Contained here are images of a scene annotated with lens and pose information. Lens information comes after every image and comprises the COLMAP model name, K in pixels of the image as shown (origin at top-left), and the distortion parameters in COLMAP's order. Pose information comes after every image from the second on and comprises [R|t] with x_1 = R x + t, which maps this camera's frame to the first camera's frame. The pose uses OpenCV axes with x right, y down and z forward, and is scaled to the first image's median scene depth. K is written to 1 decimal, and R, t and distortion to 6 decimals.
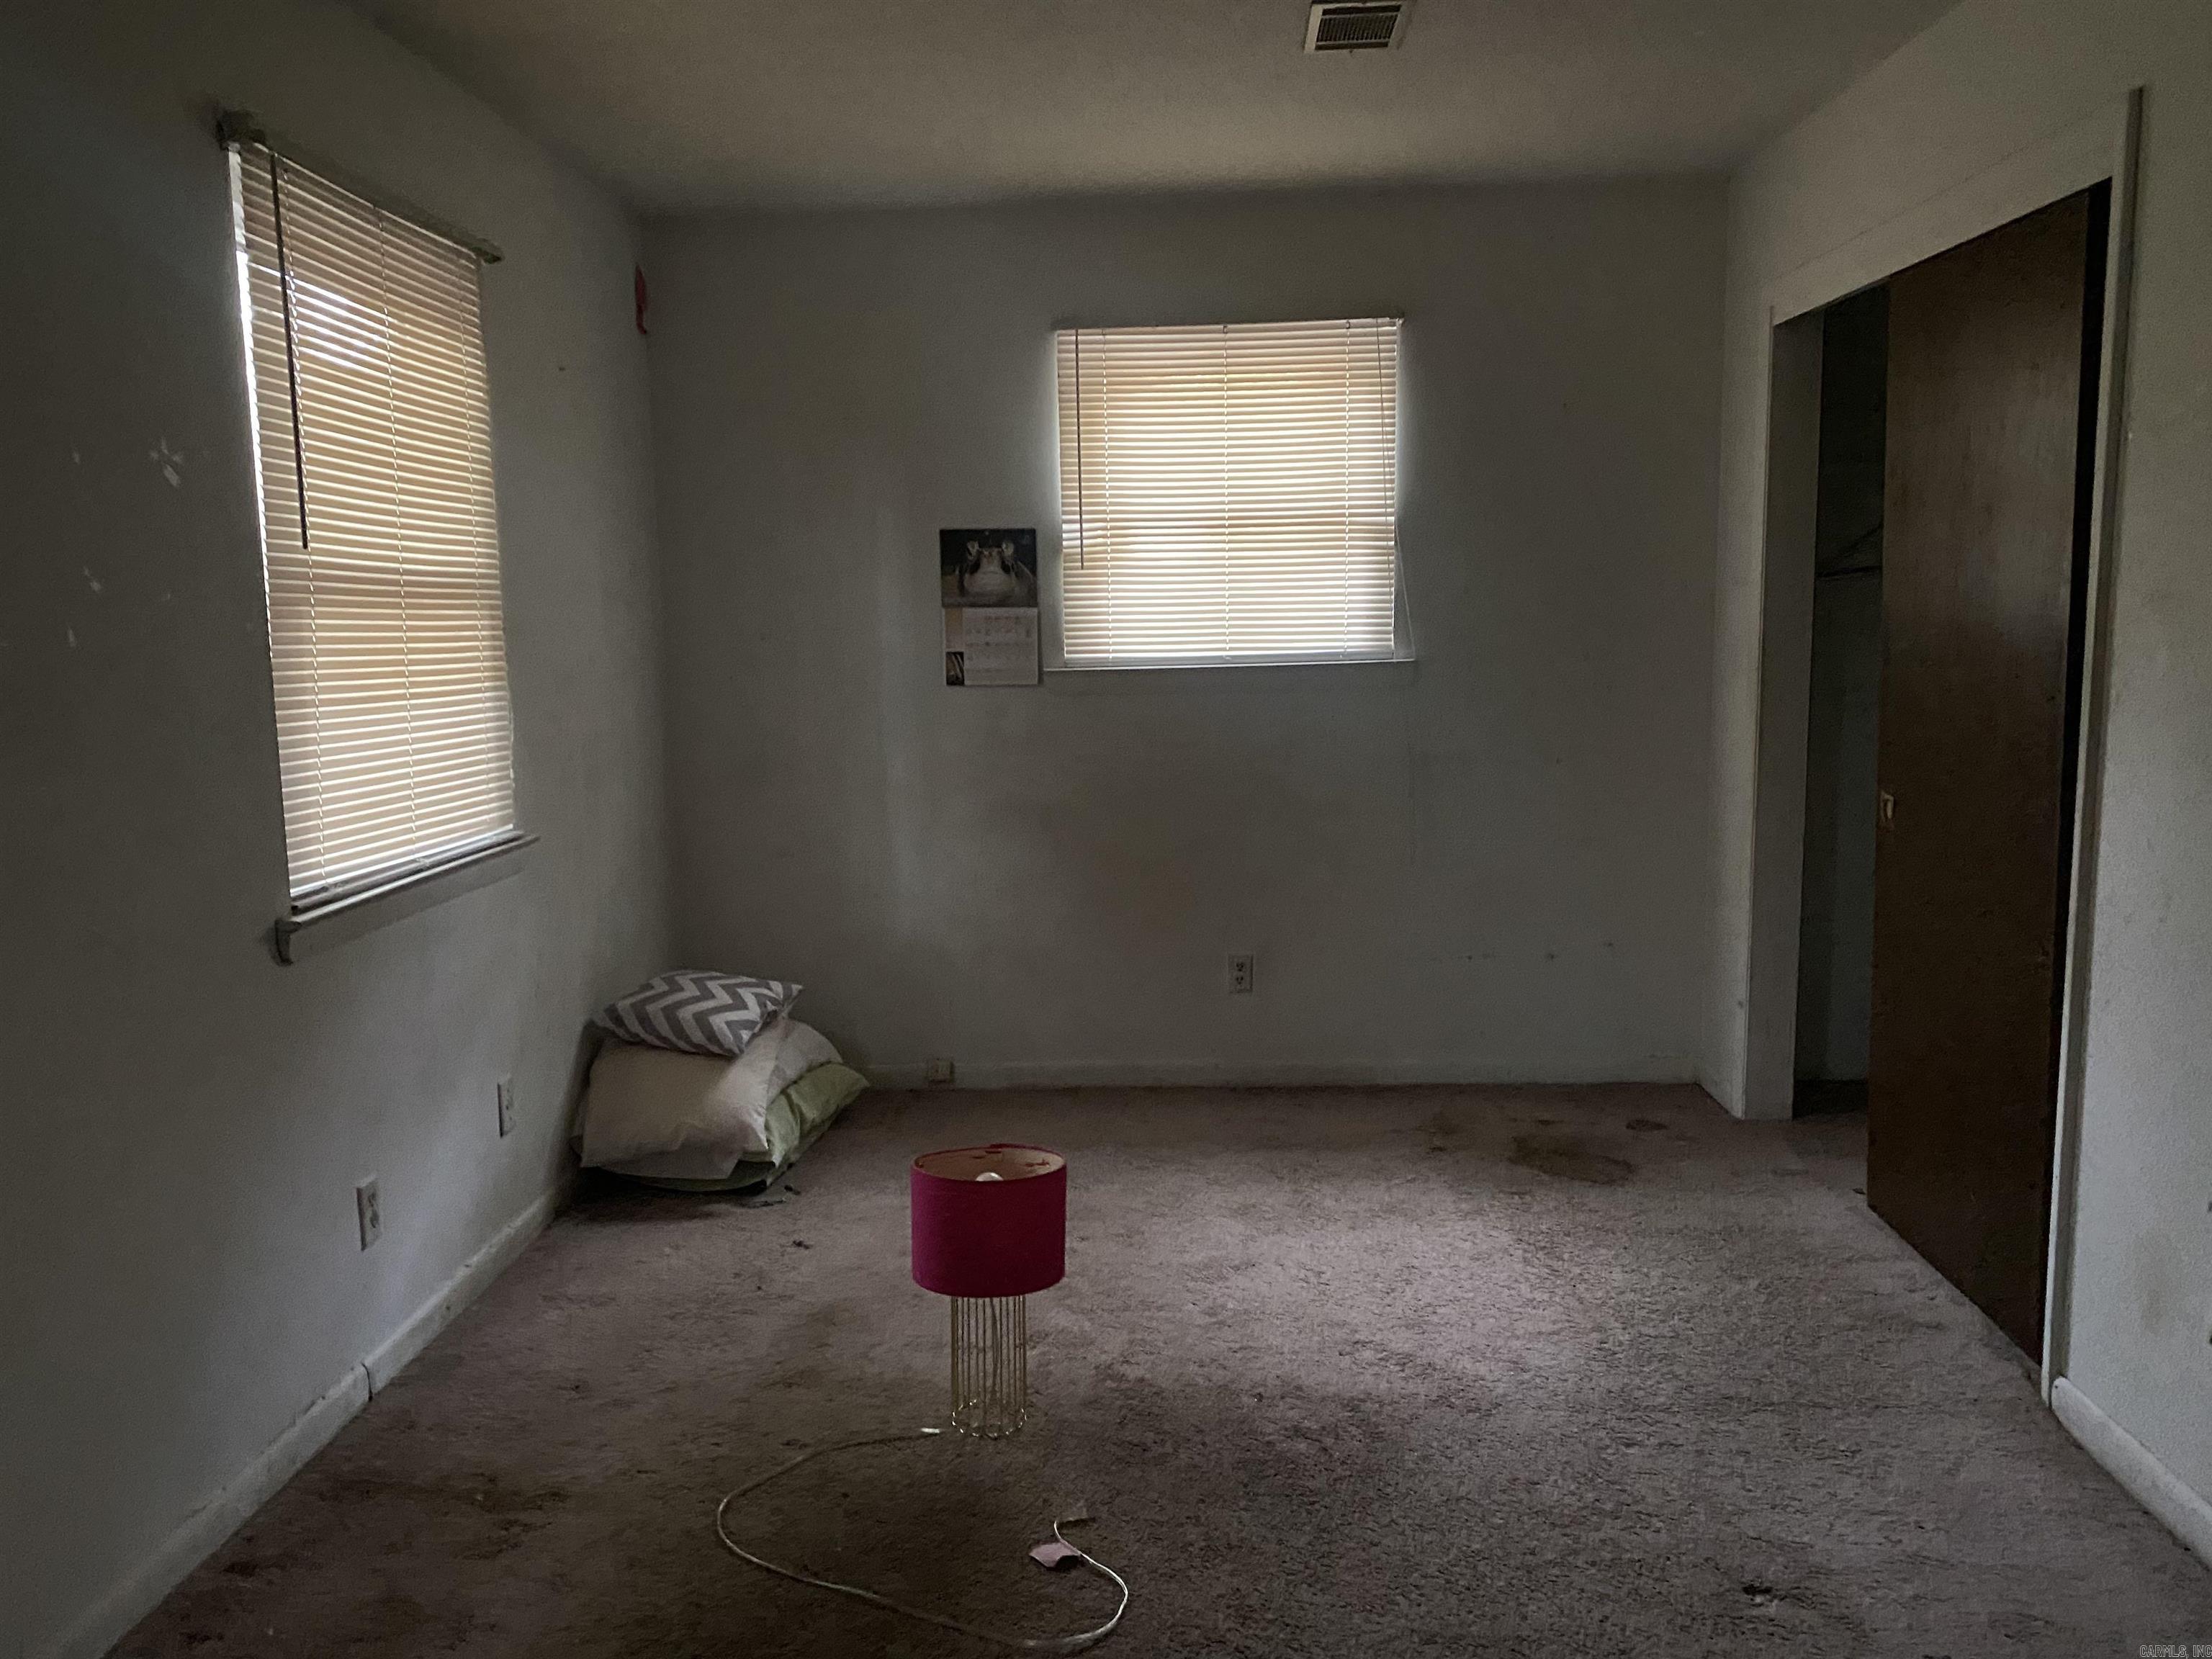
lens RADIAL K [[1756.9, 0, 1107.4], [0, 1756.9, 837.3], [0, 0, 1]] dist [0.083414, -0.108009]
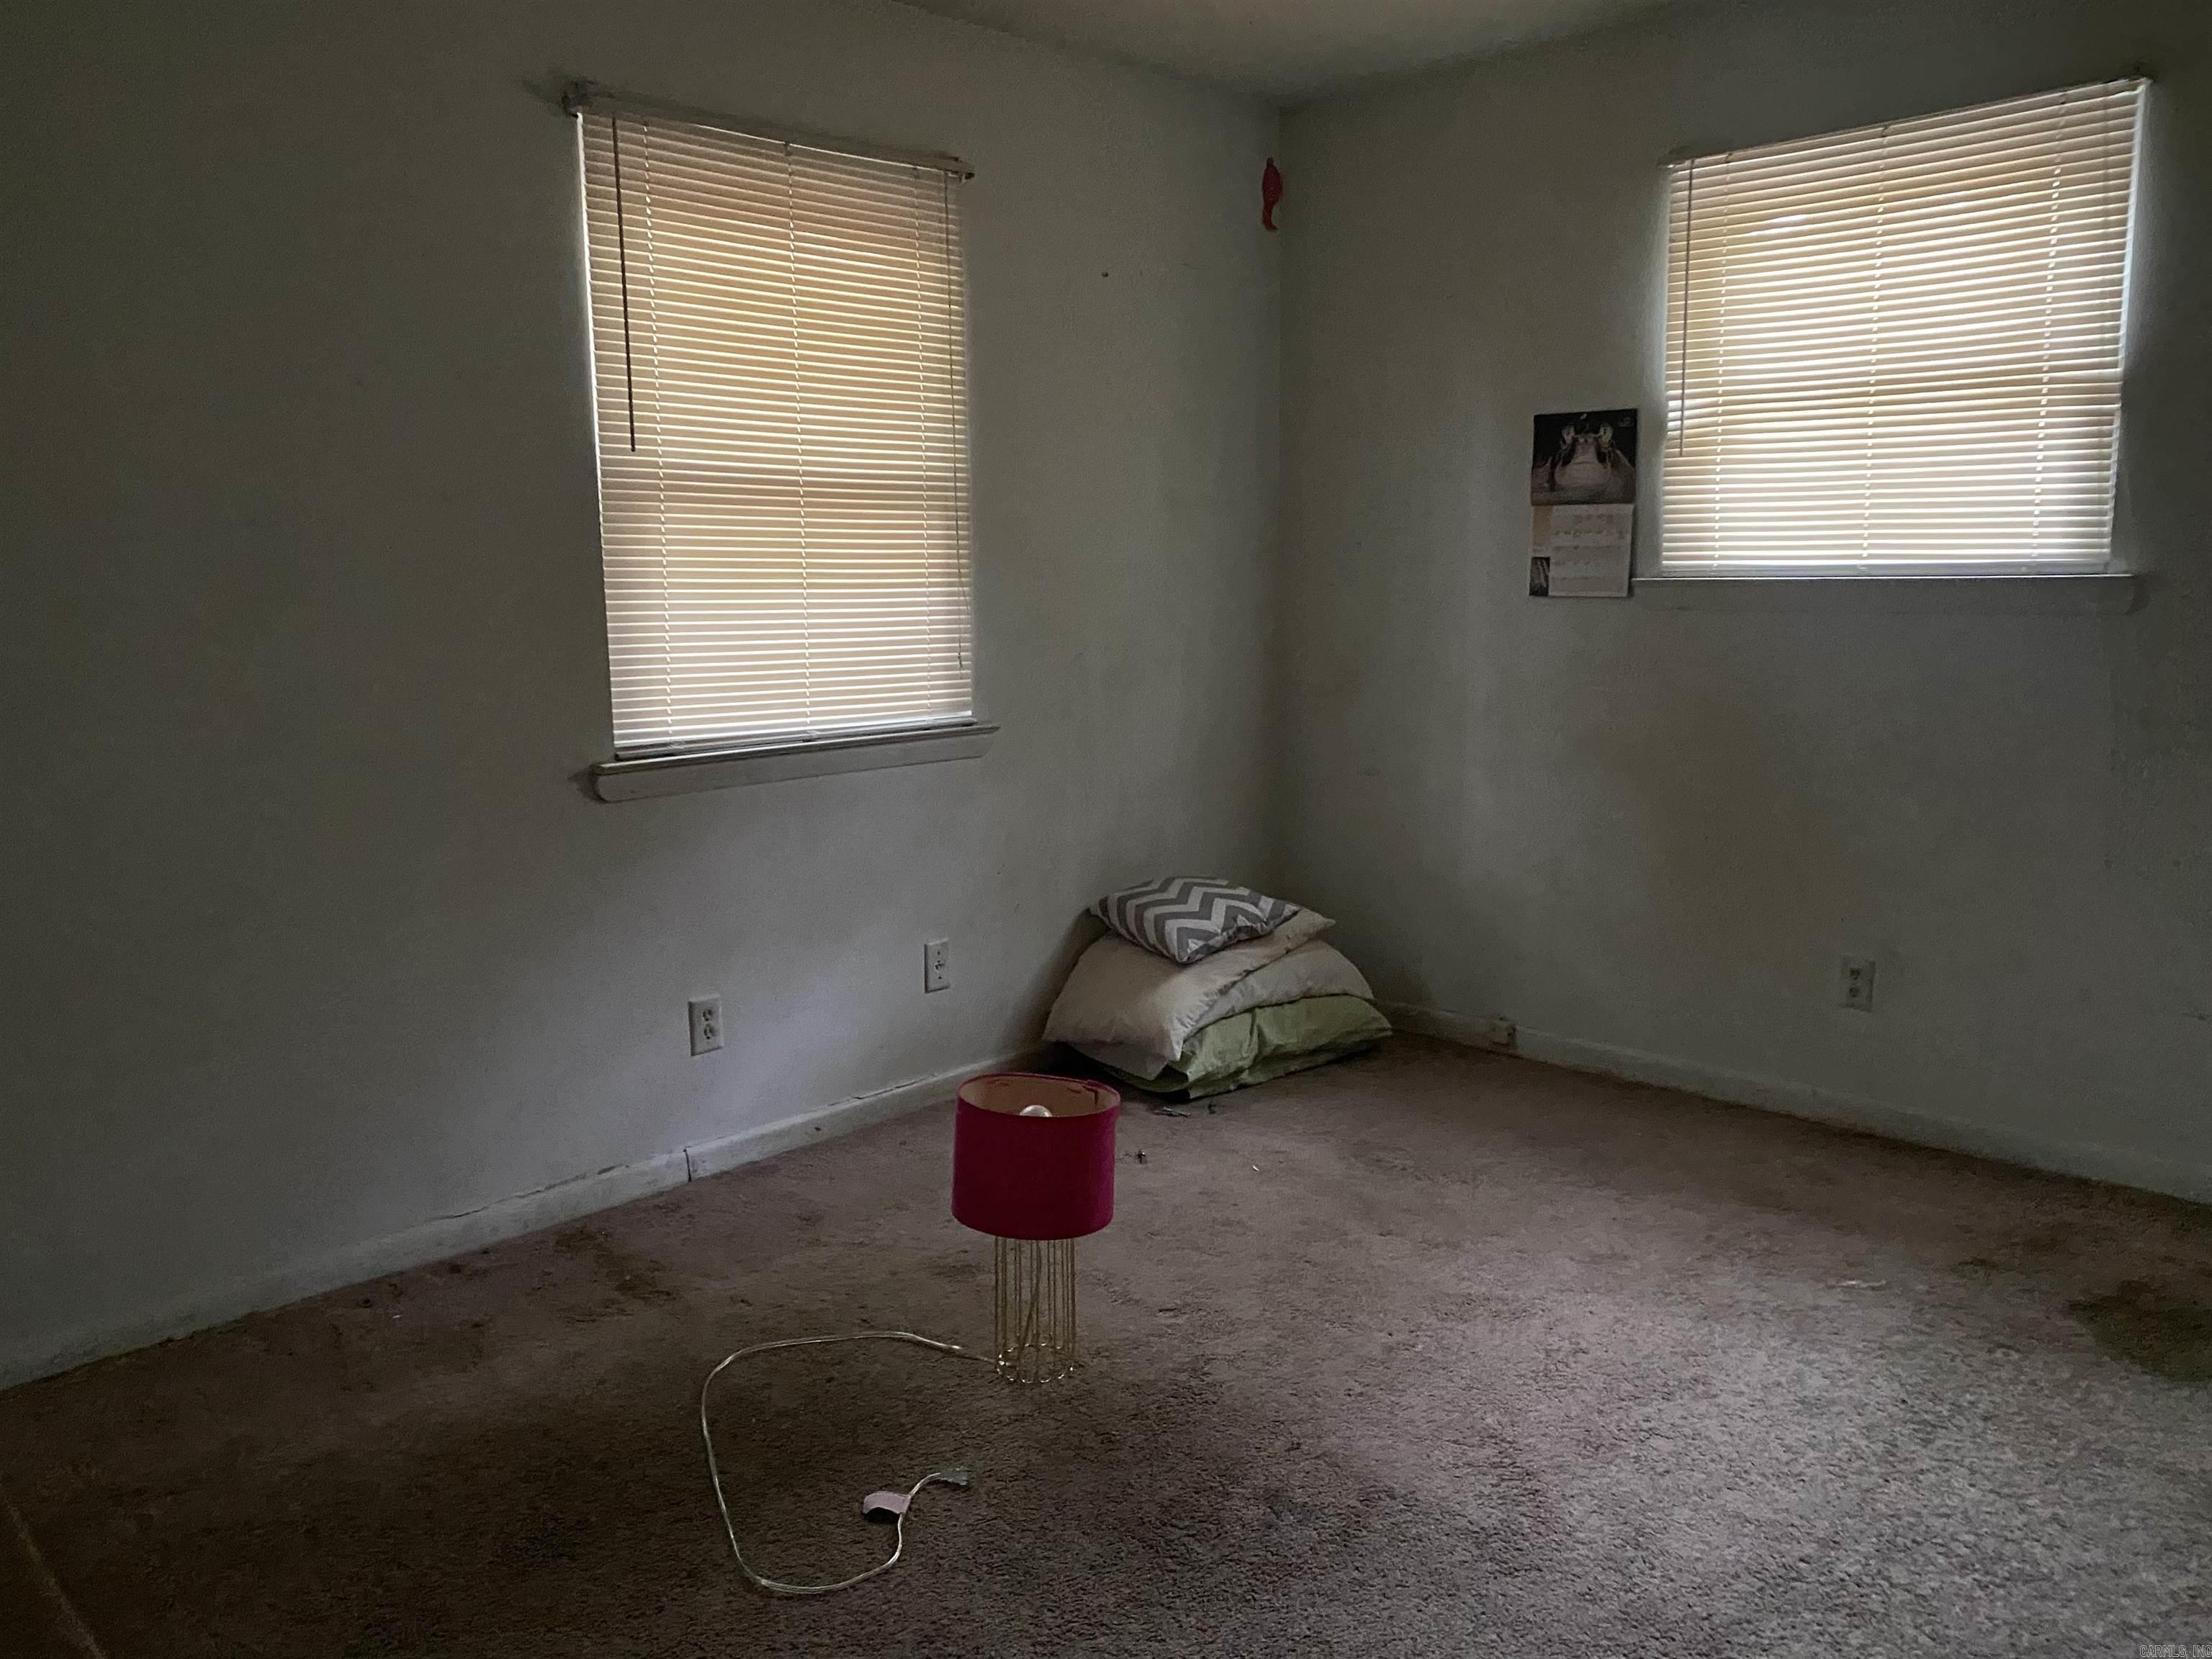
lens RADIAL K [[1756.9, 0, 1107.4], [0, 1756.9, 837.3], [0, 0, 1]] dist [0.083414, -0.108009]
pose [[0.734443, 0.119732, -0.668025, 0.365195], [-0.088963, 0.992806, 0.080135, -0.019343], [0.672814, 0.000575, 0.739811, 0.214998]]
